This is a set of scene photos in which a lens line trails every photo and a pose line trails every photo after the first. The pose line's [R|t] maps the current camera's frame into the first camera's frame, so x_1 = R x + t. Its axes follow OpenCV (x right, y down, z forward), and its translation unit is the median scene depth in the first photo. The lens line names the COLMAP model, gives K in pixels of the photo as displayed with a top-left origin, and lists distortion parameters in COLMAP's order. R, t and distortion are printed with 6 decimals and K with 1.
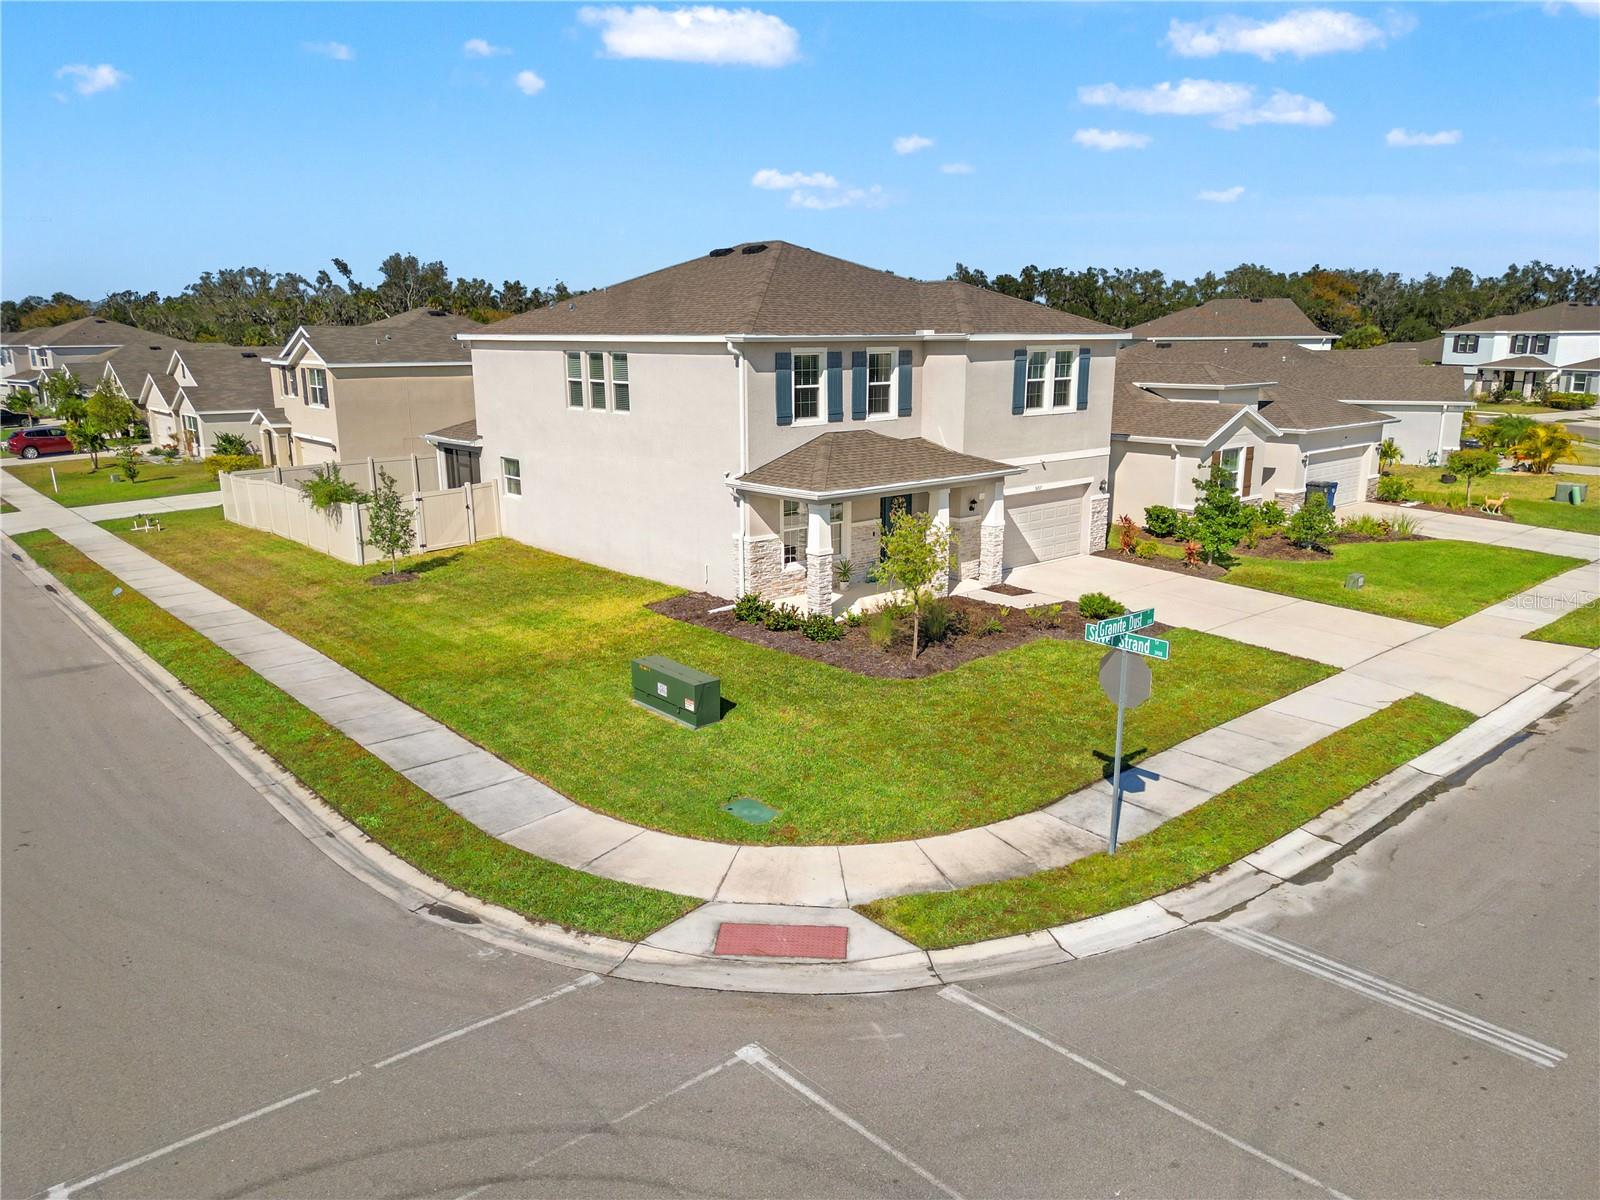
lens RADIAL K [[1112.6, 0, 800.0], [0, 1112.6, 600.0], [0, 0, 1]] dist [0.054212, -0.047321]
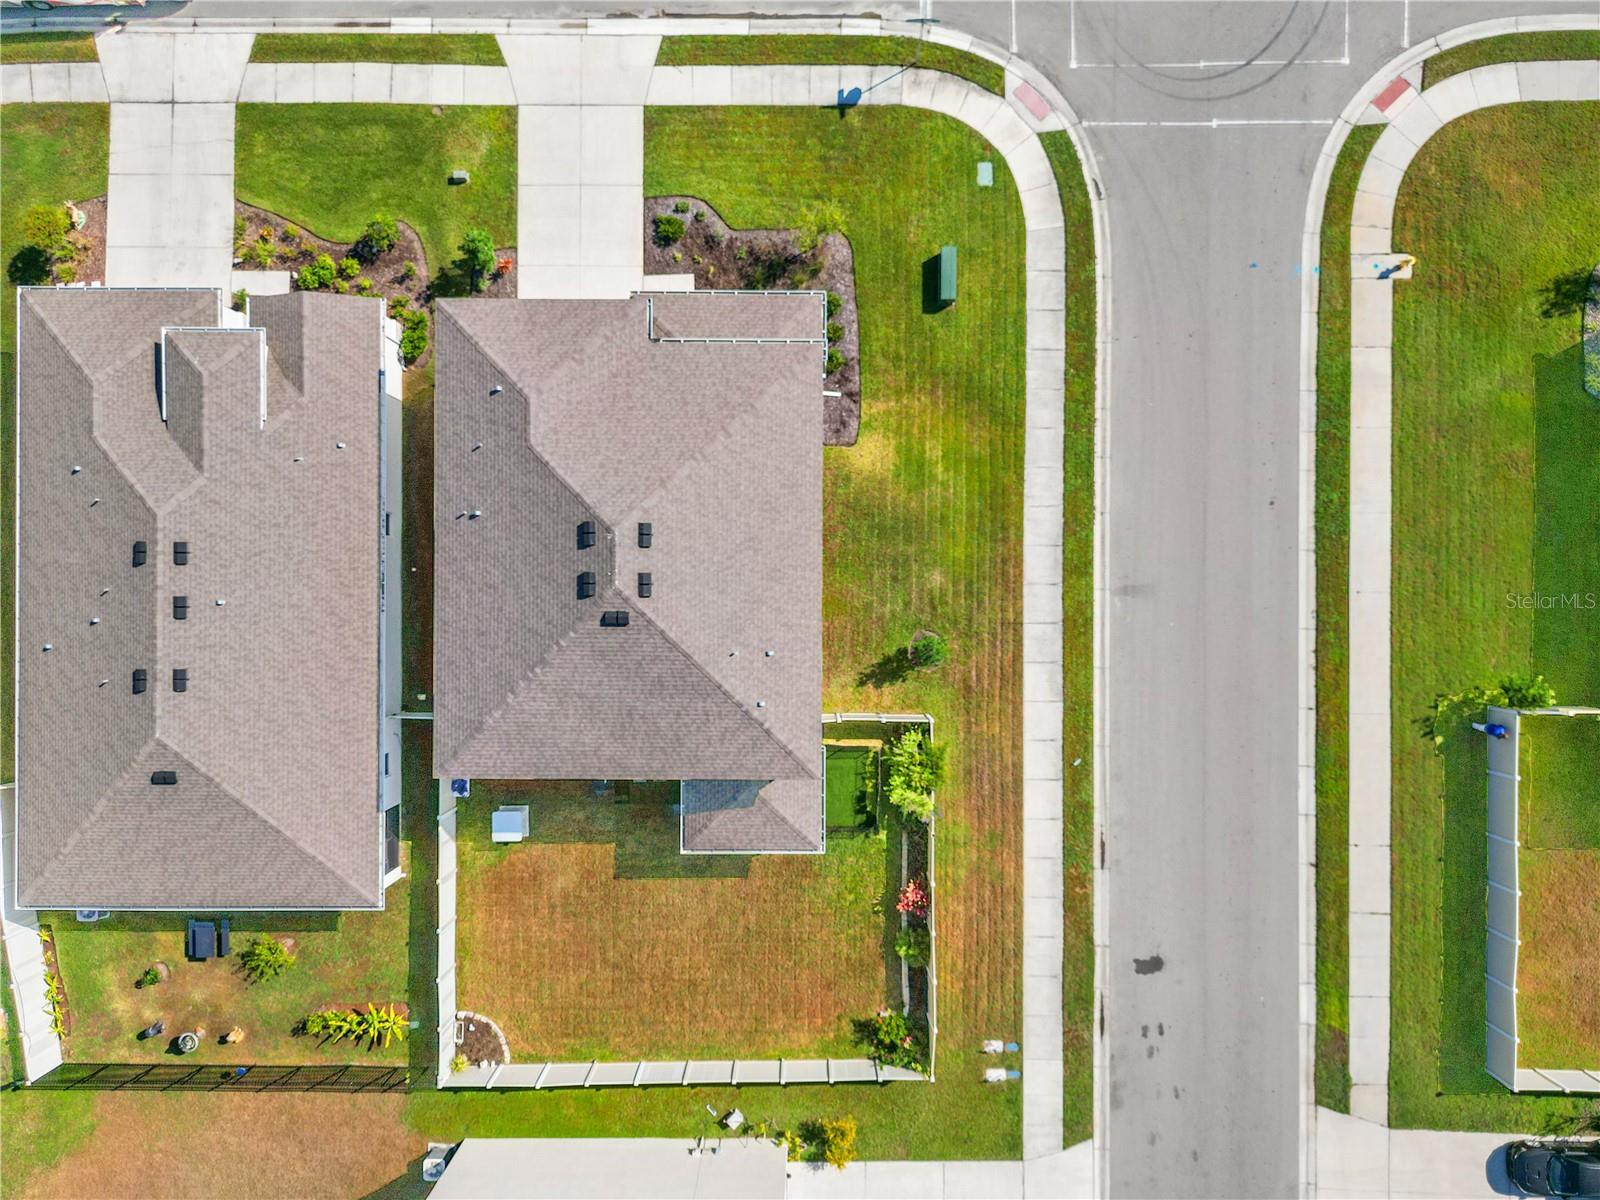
lens RADIAL K [[1112.6, 0, 800.0], [0, 1112.6, 600.0], [0, 0, 1]] dist [0.054212, -0.047321]
pose [[-0.747732, -0.663526, 0.025105, -0.442822], [0.181627, -0.168018, 0.968907, -2.573674], [-0.638677, 0.729043, 0.246147, 1.327255]]
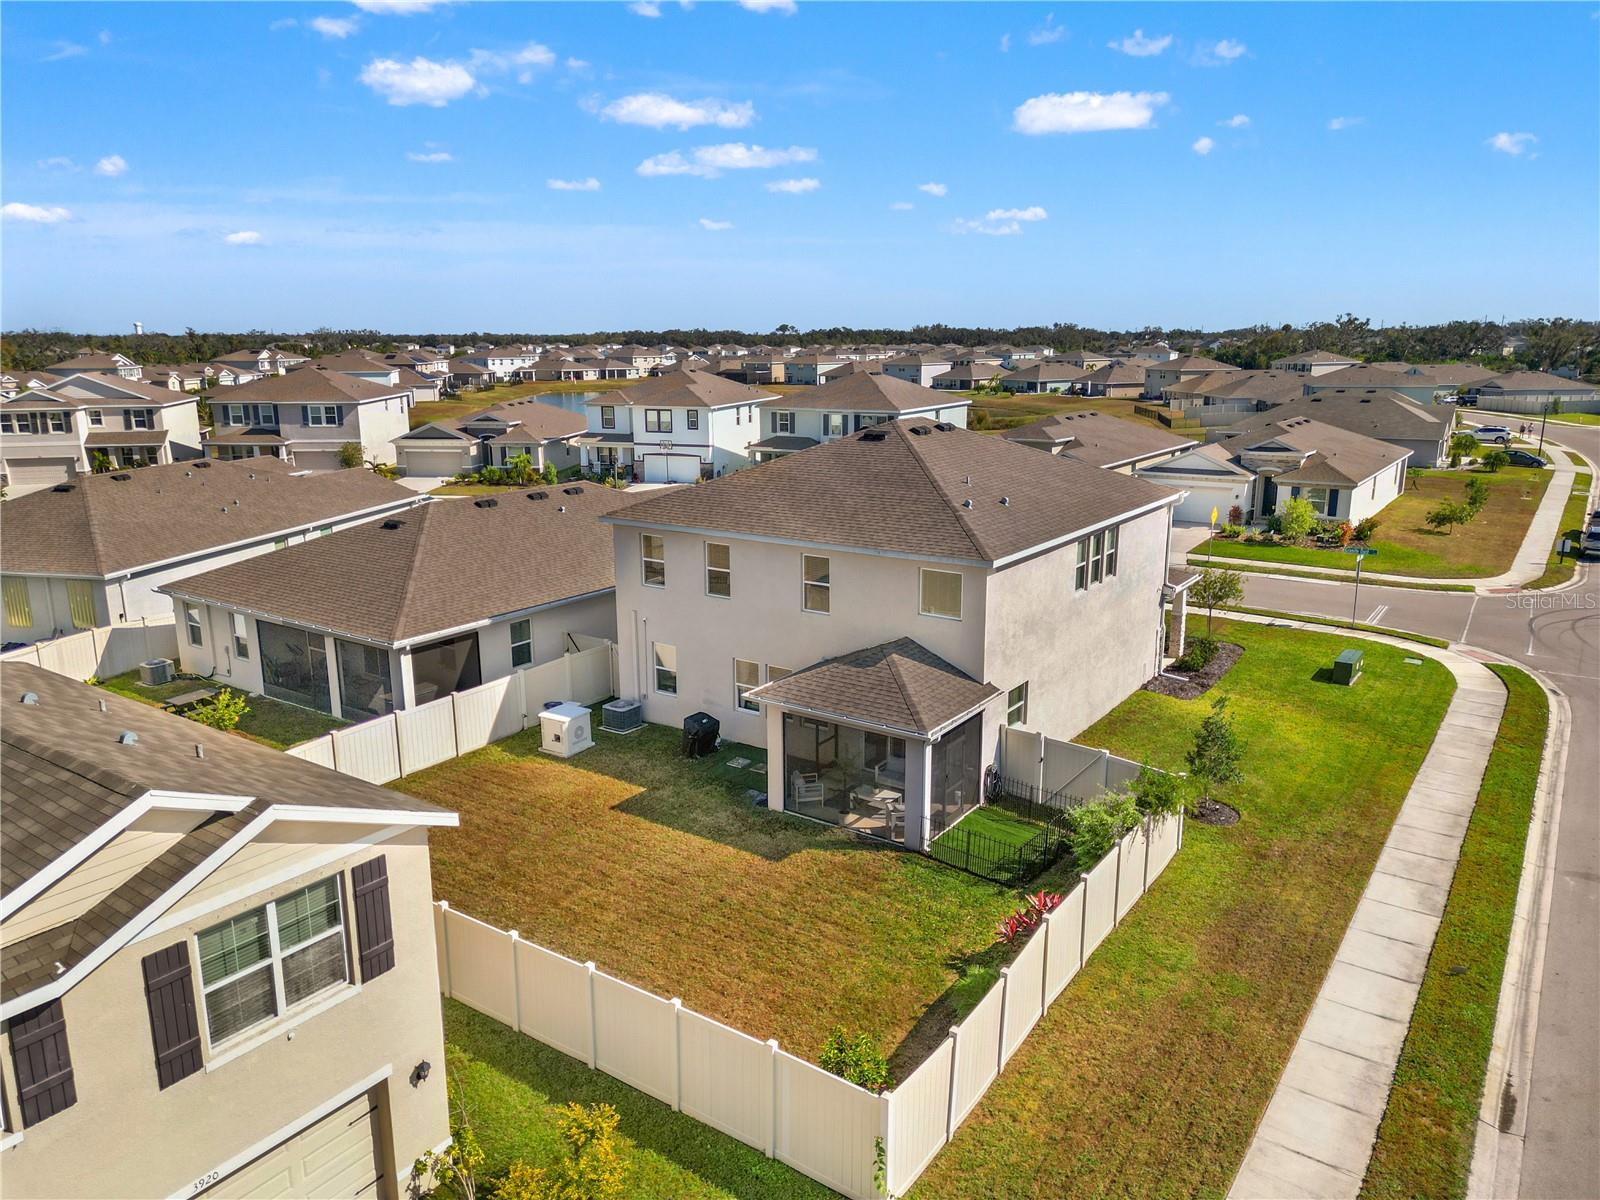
lens RADIAL K [[1112.6, 0, 800.0], [0, 1112.6, 600.0], [0, 0, 1]] dist [0.054212, -0.047321]
pose [[-0.232395, -0.217063, 0.948091, -2.057178], [0.231734, 0.934350, 0.270720, -0.928955], [-0.944612, 0.282619, -0.166838, 2.629863]]
